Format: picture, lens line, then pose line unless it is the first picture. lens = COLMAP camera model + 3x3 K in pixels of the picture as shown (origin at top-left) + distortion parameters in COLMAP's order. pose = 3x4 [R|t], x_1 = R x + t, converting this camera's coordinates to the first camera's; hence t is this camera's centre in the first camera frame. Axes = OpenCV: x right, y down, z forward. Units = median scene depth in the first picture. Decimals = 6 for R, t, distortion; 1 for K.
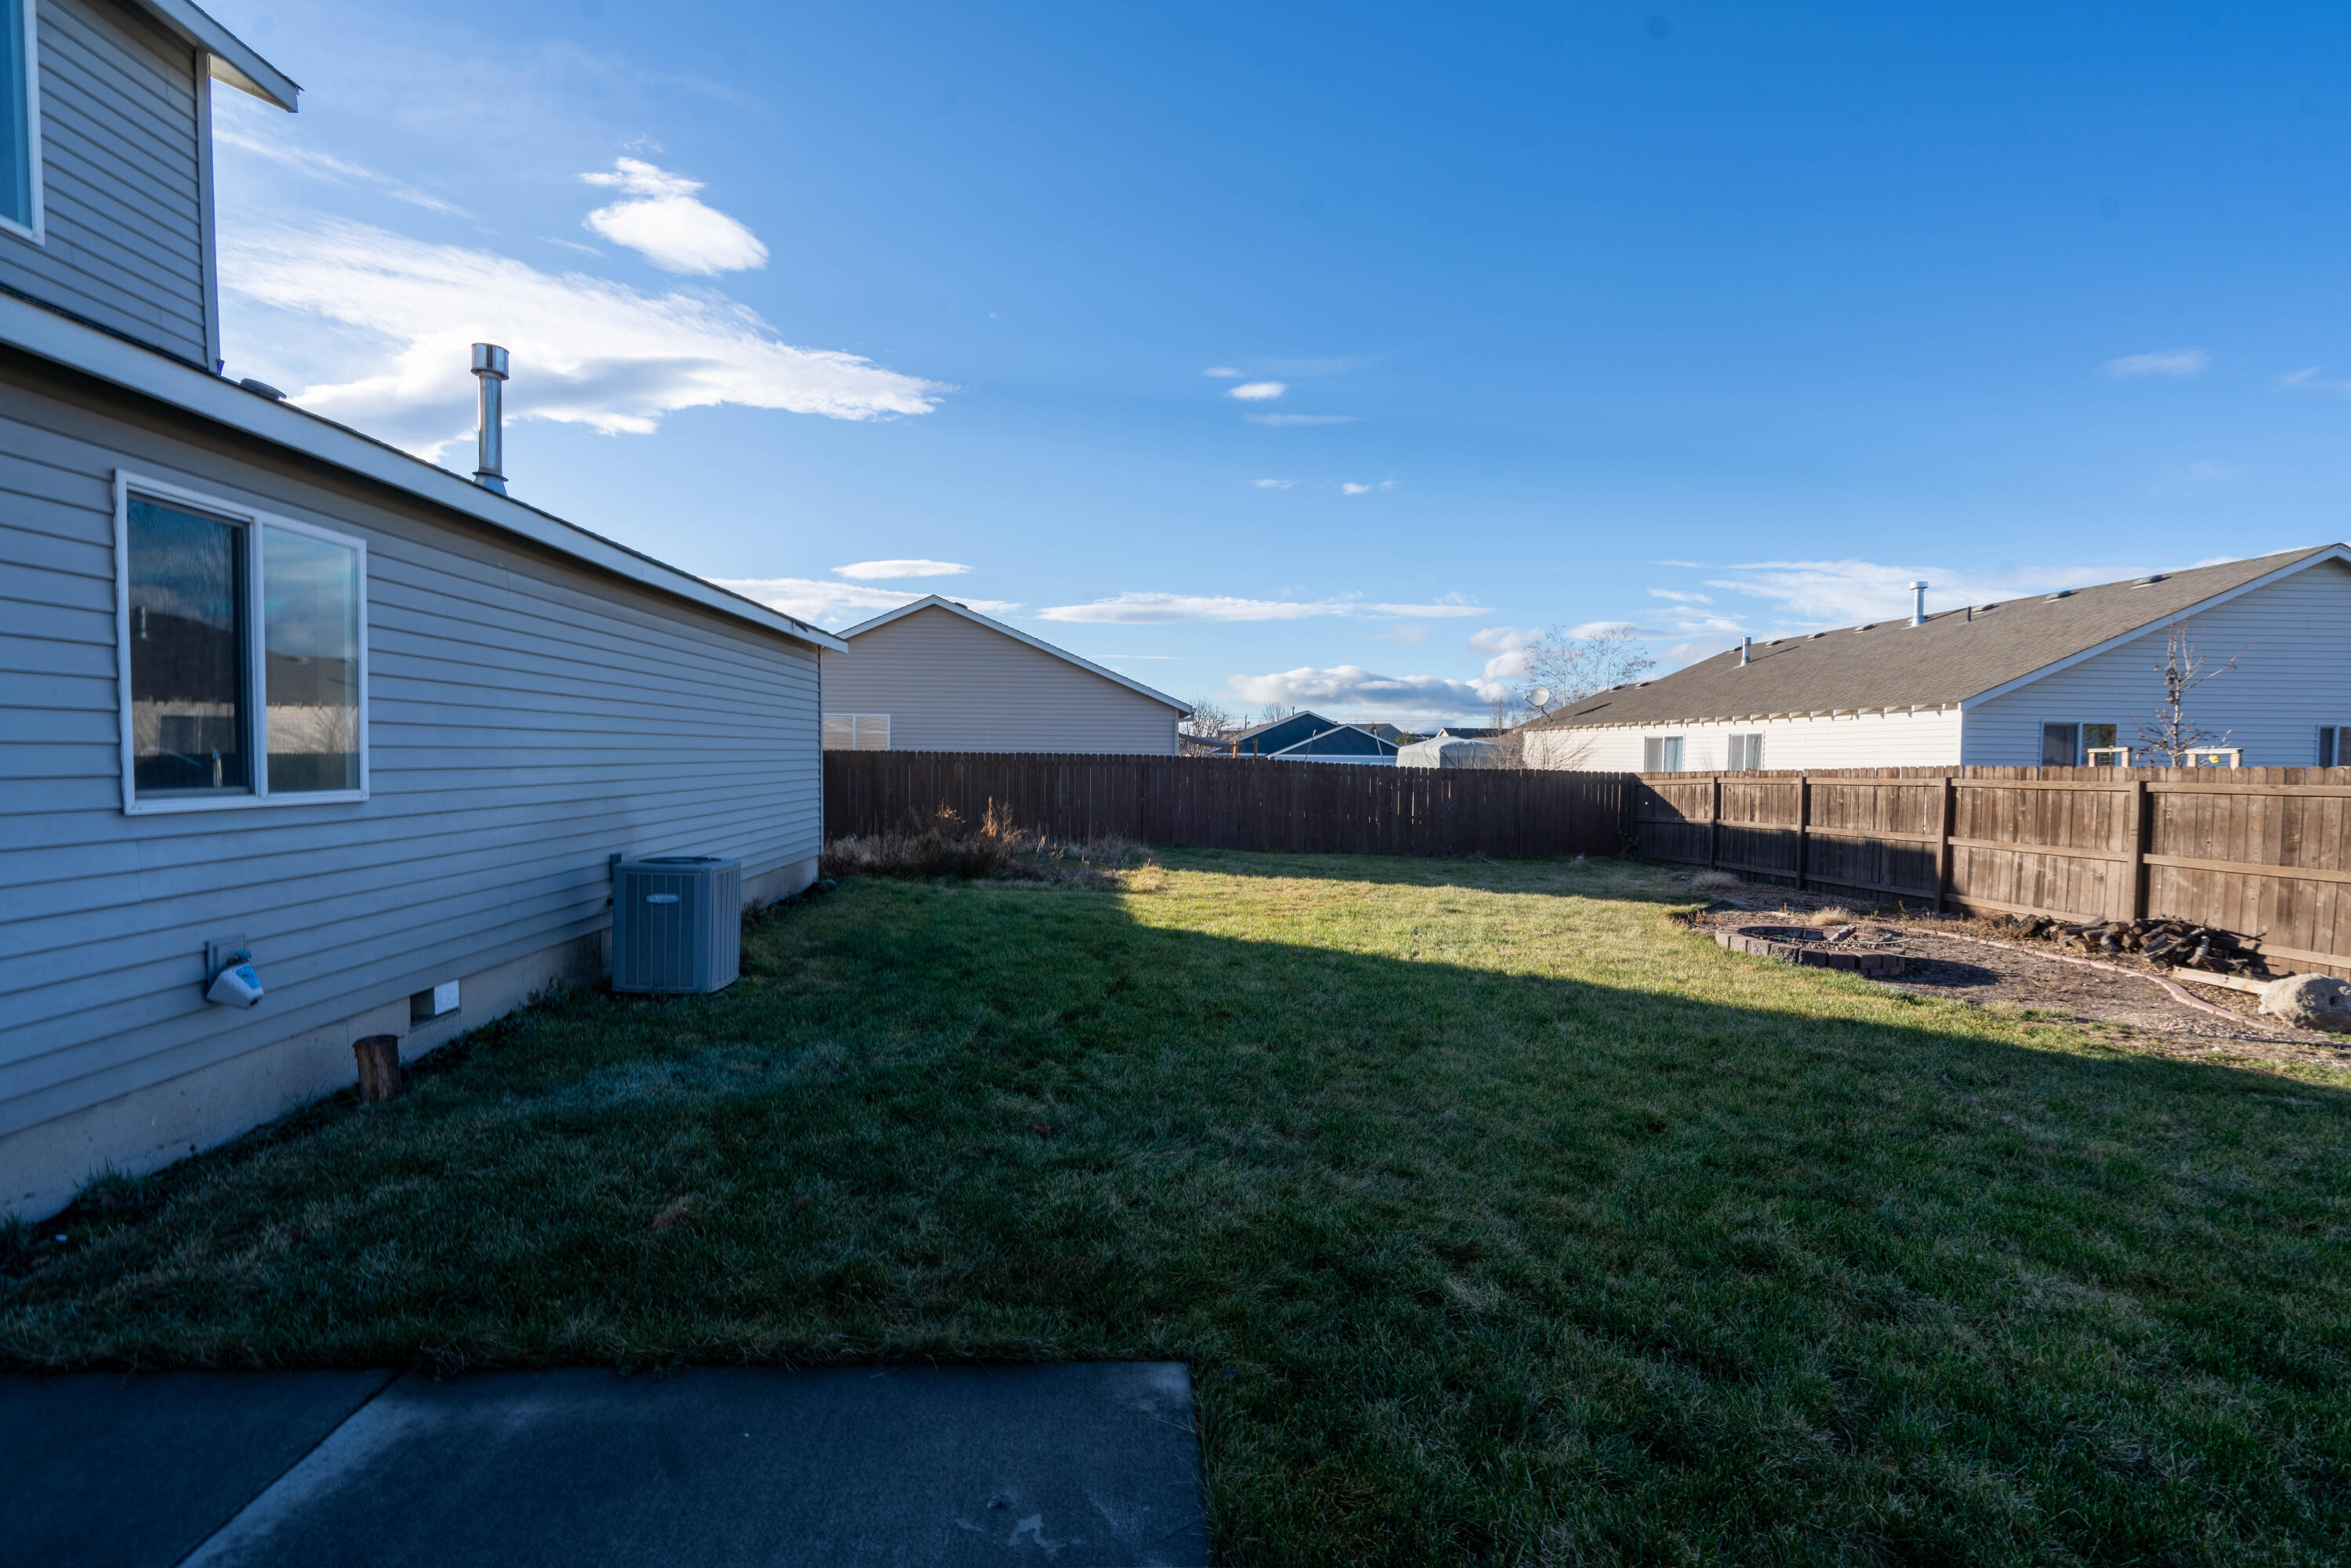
lens RADIAL K [[1067.8, 0, 1172.6], [0, 1067.8, 796.1], [0, 0, 1]] dist [-0.008201, 0.003650]
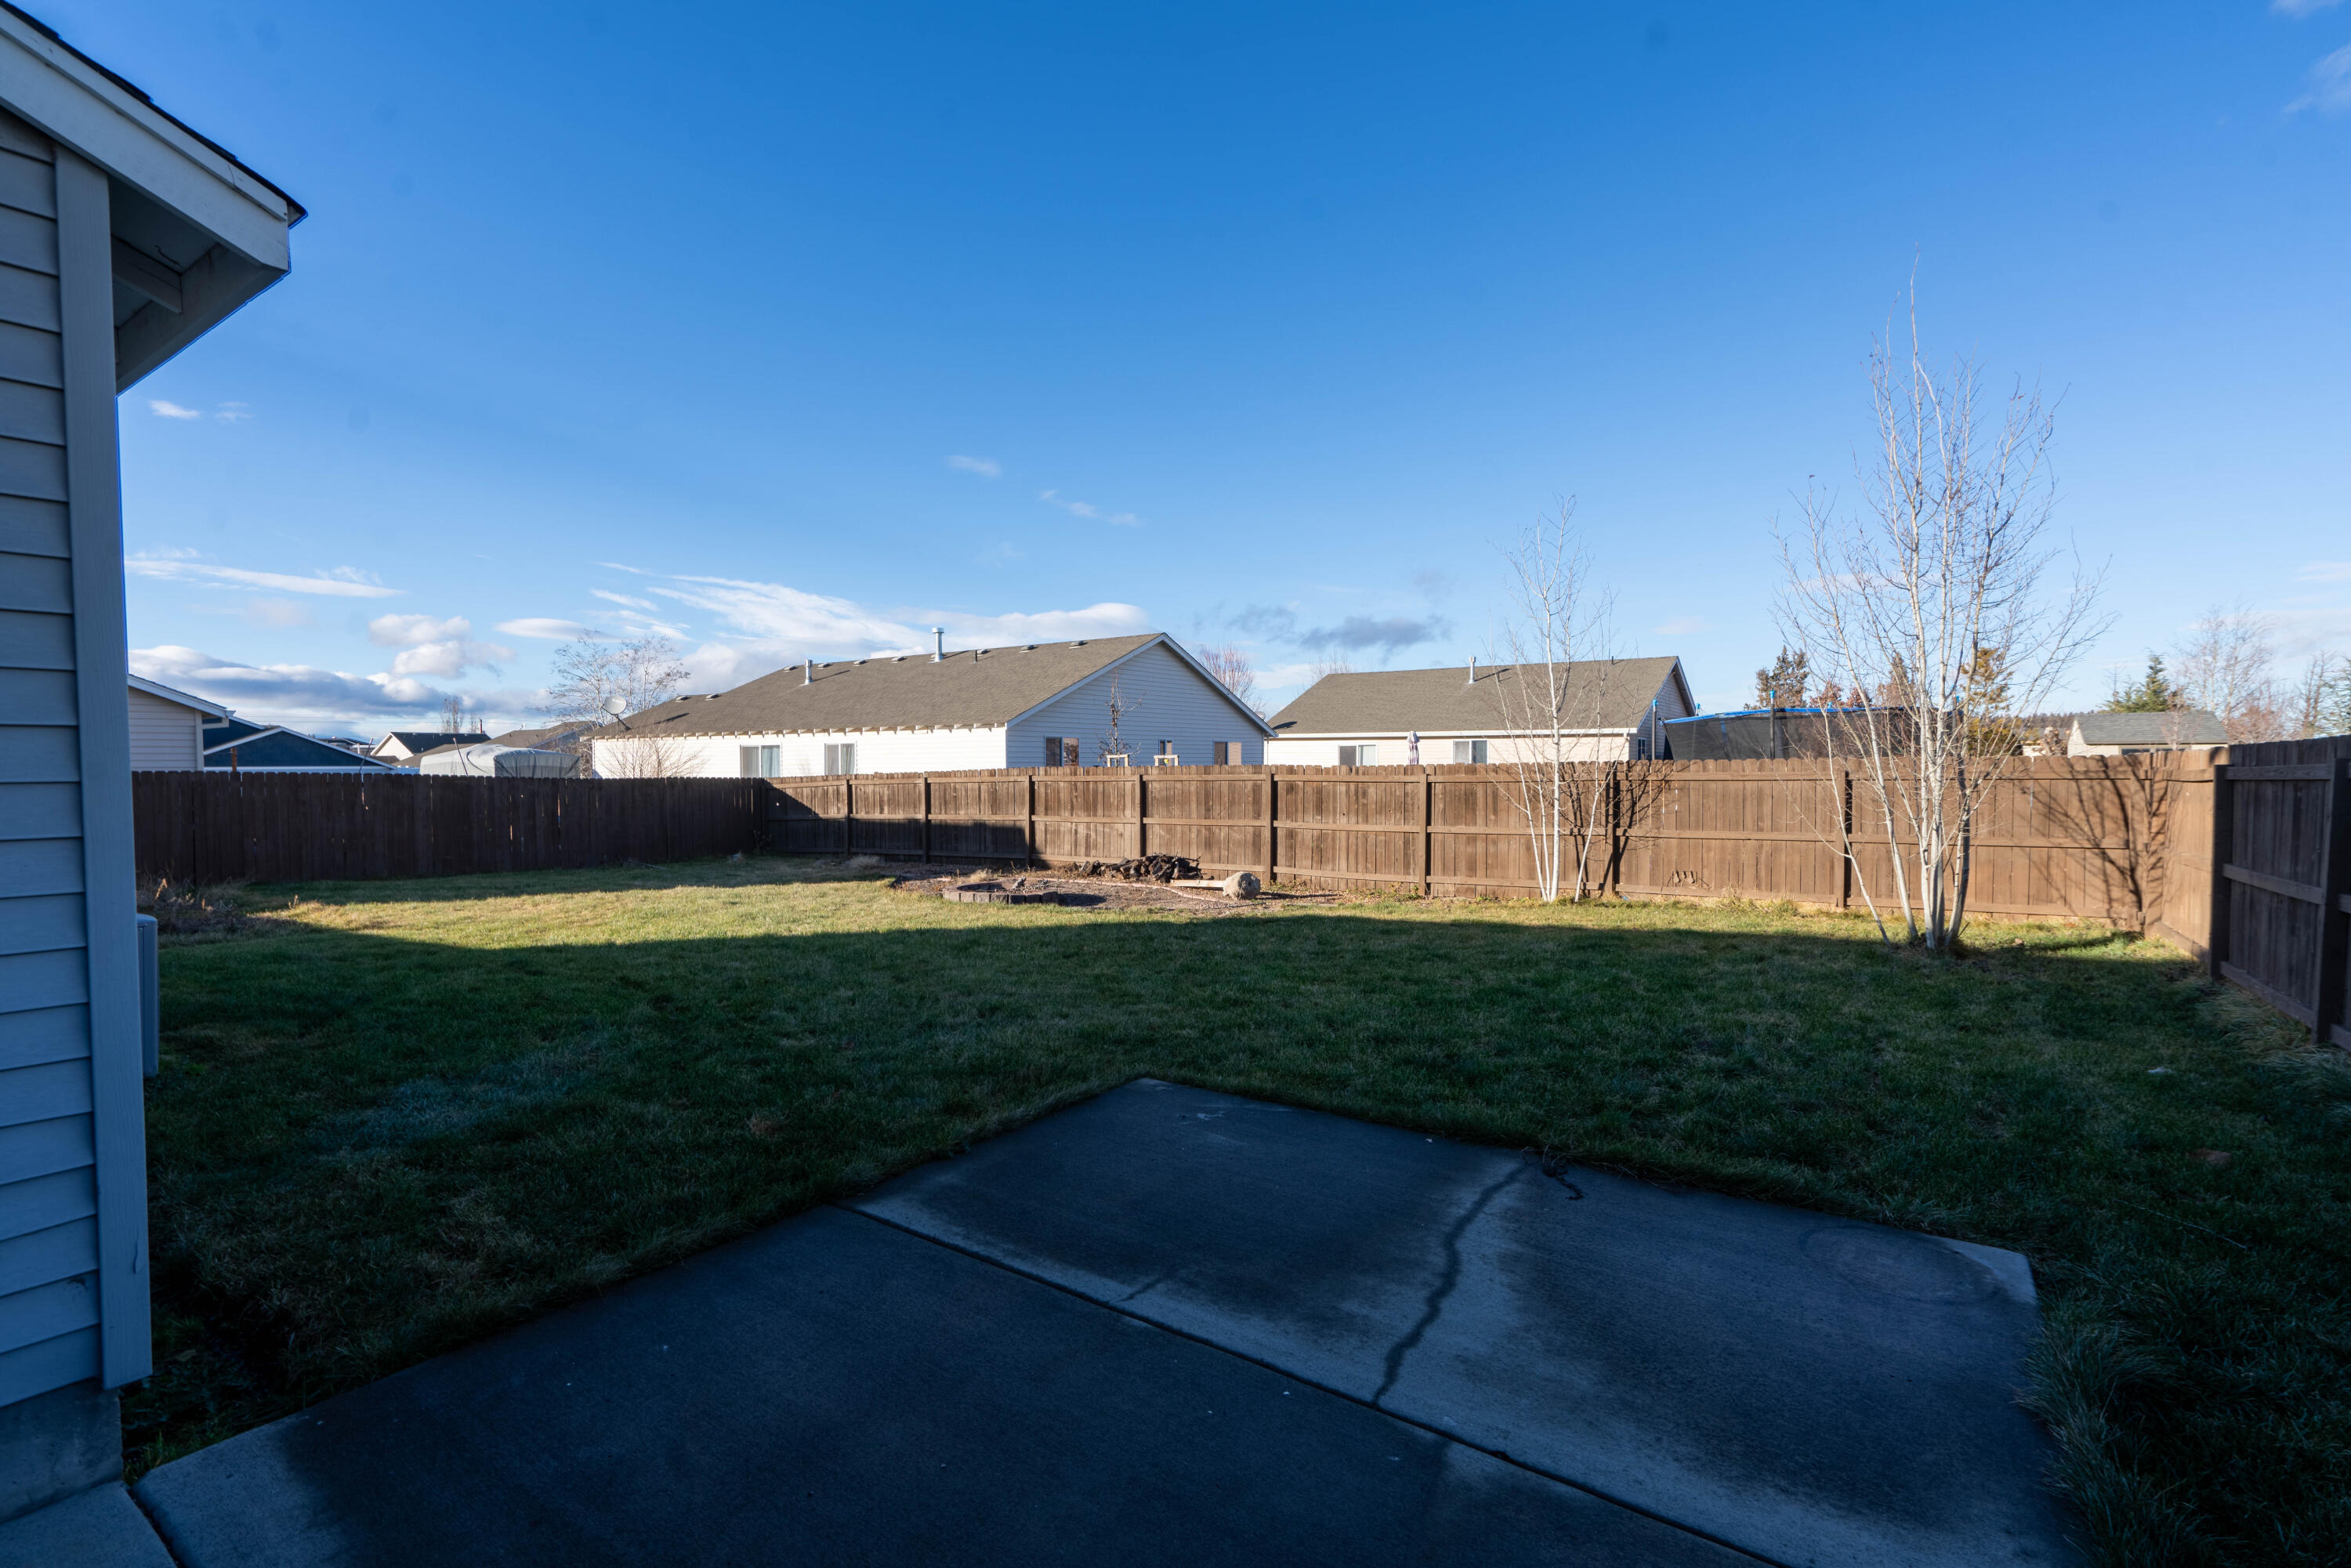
lens RADIAL K [[1067.8, 0, 1172.6], [0, 1067.8, 796.1], [0, 0, 1]] dist [-0.008201, 0.003650]
pose [[0.608922, -0.037464, 0.792345, -0.276755], [0.041562, 0.999019, 0.015295, -0.002622], [-0.792141, 0.023618, 0.609882, -0.046880]]
